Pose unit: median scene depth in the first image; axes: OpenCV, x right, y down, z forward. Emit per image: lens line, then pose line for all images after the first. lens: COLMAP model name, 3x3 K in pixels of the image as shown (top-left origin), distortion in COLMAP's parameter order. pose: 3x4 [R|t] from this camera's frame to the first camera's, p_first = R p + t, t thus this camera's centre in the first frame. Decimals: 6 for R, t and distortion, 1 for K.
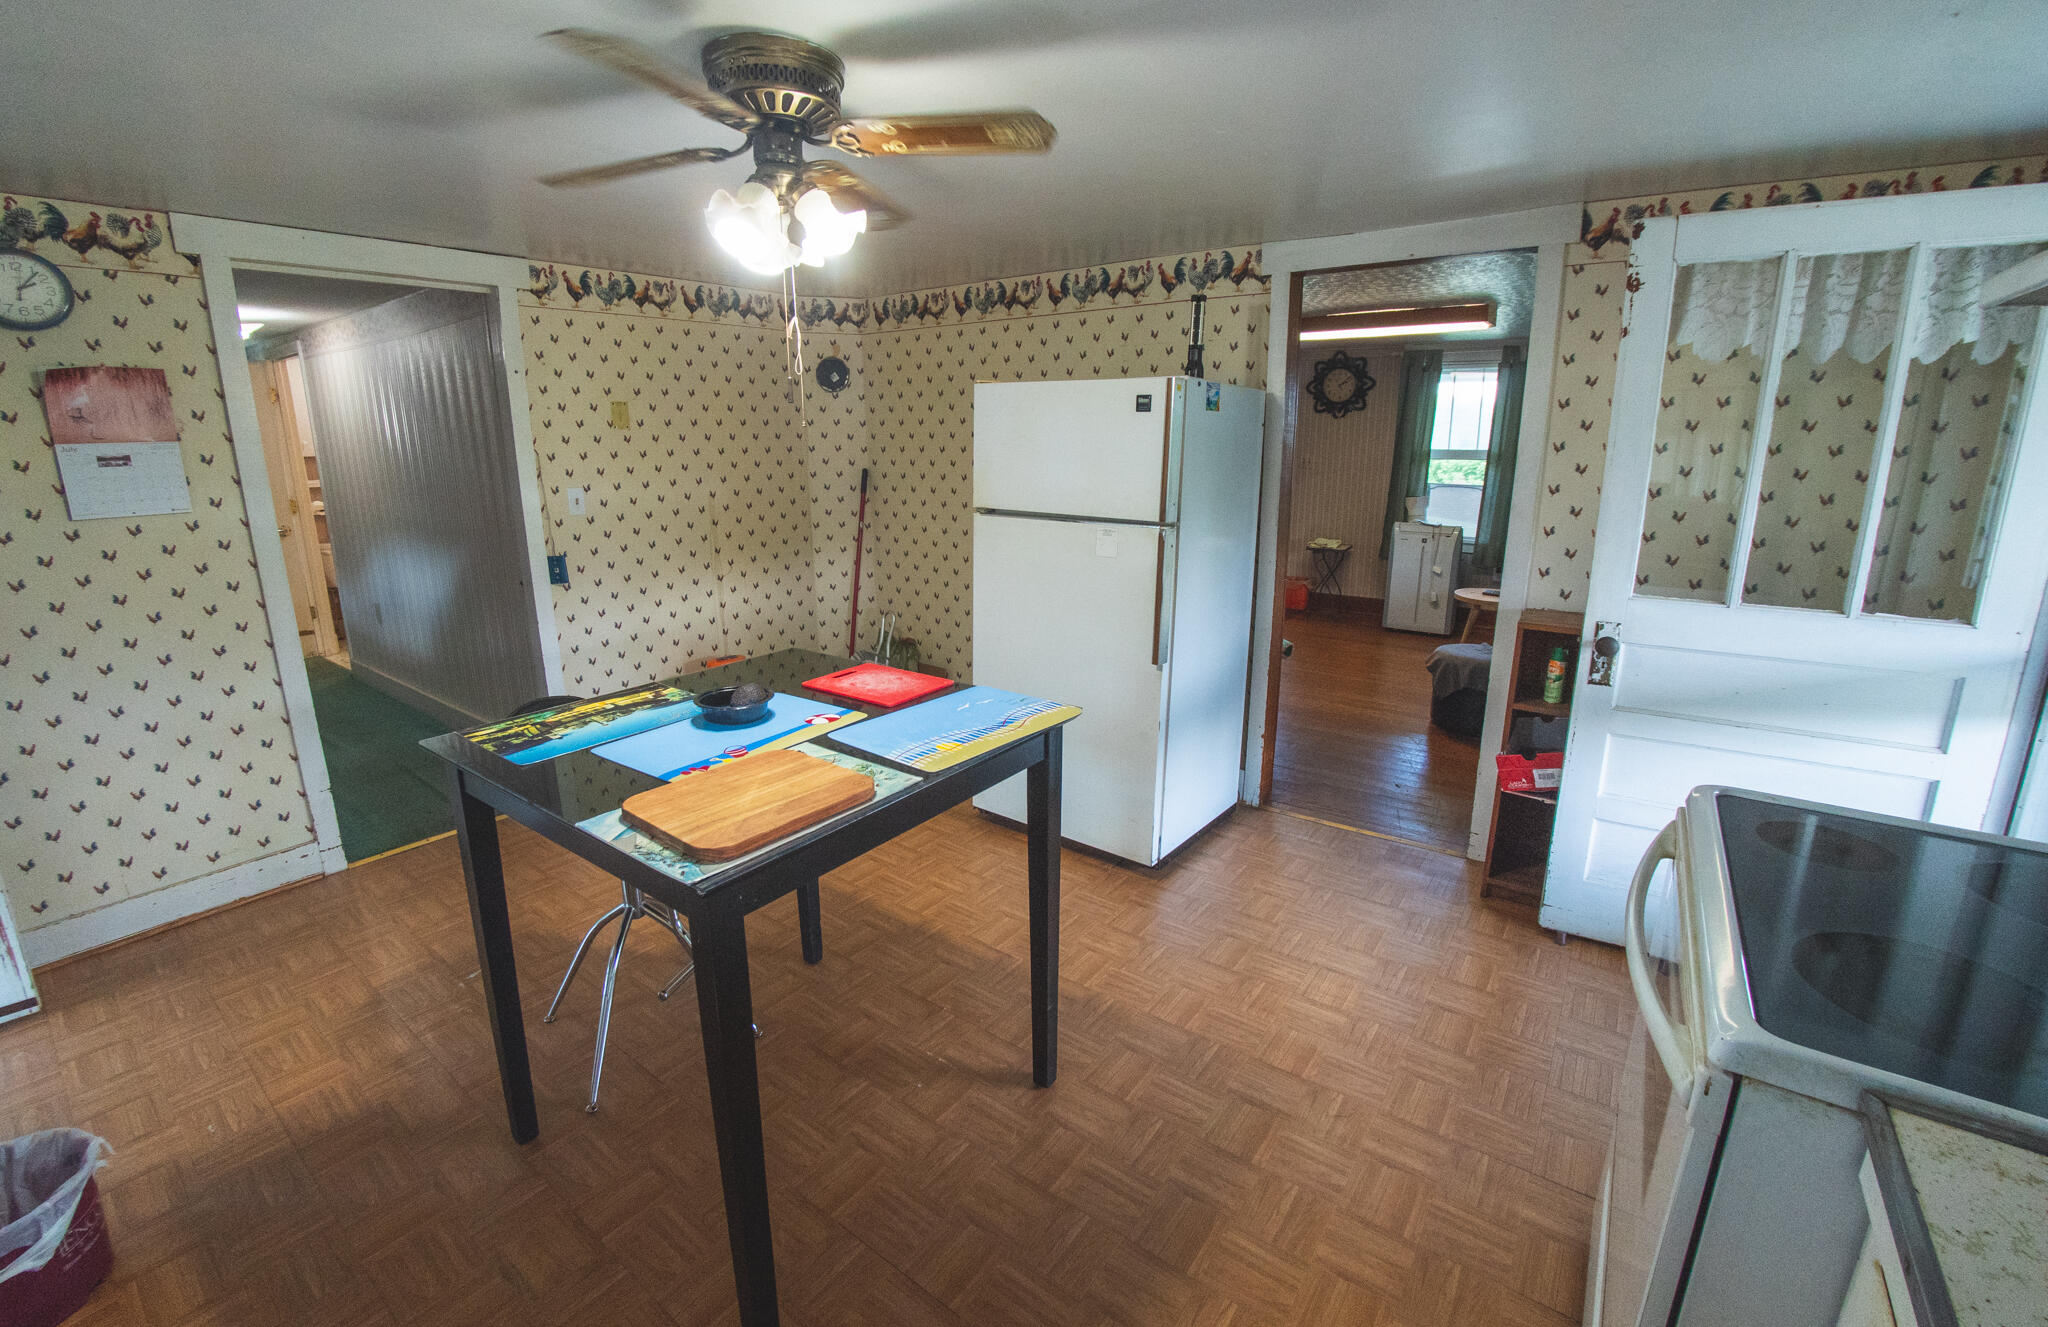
lens RADIAL K [[873.7, 0, 1010.1], [0, 873.7, 630.5], [0, 0, 1]] dist [-0.035516, 0.000521]
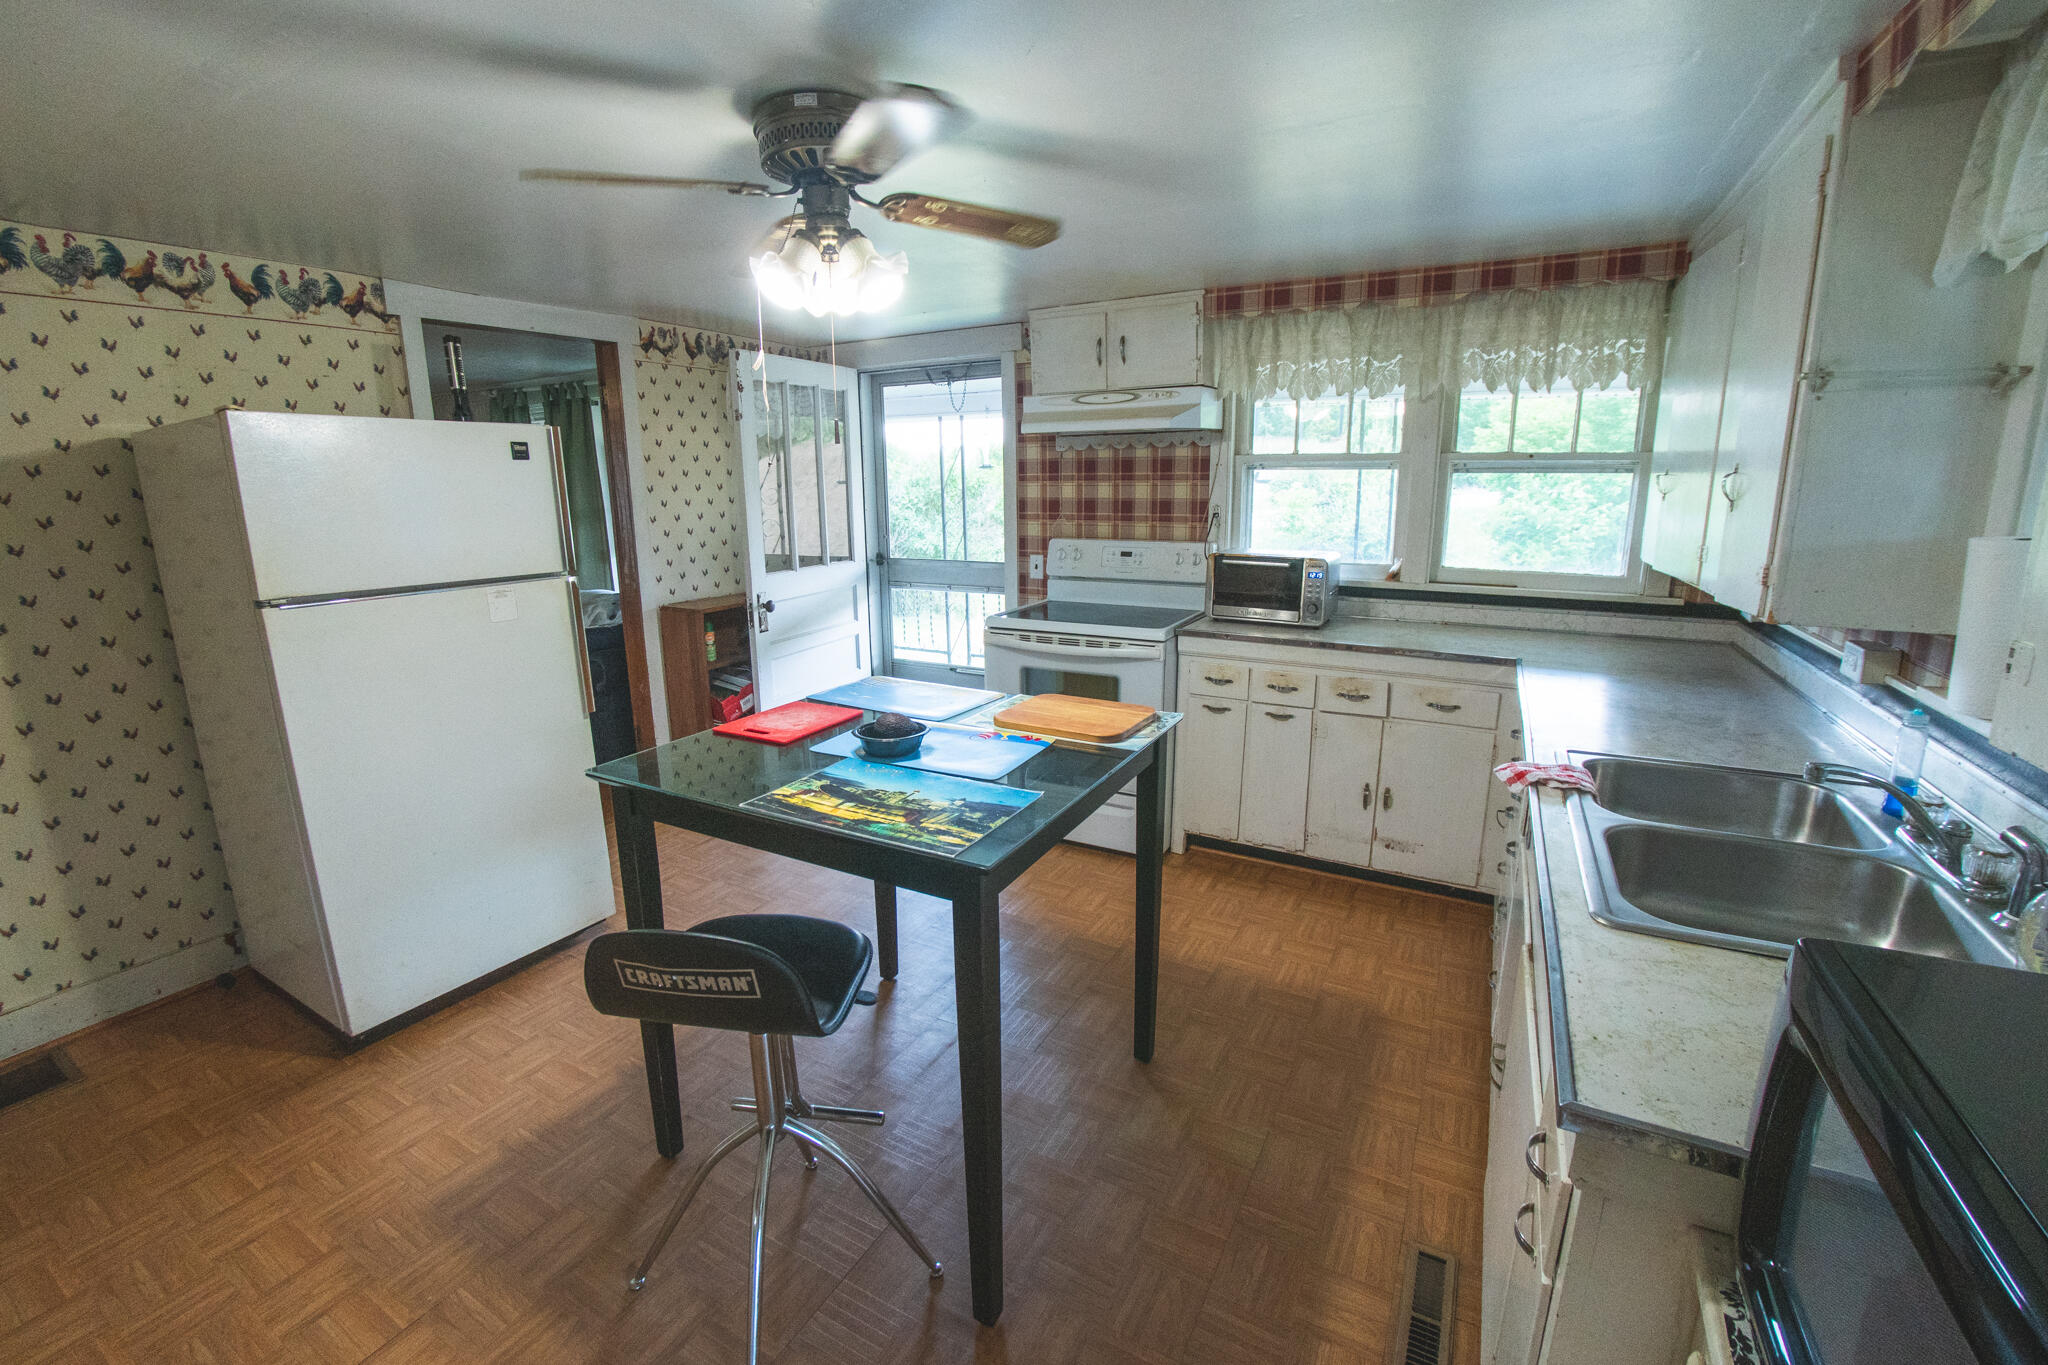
lens RADIAL K [[858.0, 0, 1015.4], [0, 858.0, 677.7], [0, 0, 1]] dist [-0.035606, 0.000999]
pose [[-0.140033, -0.219050, 0.965613, -1.183730], [0.231847, 0.940856, 0.247056, -0.178349], [-0.962620, 0.258471, -0.080964, 0.850253]]
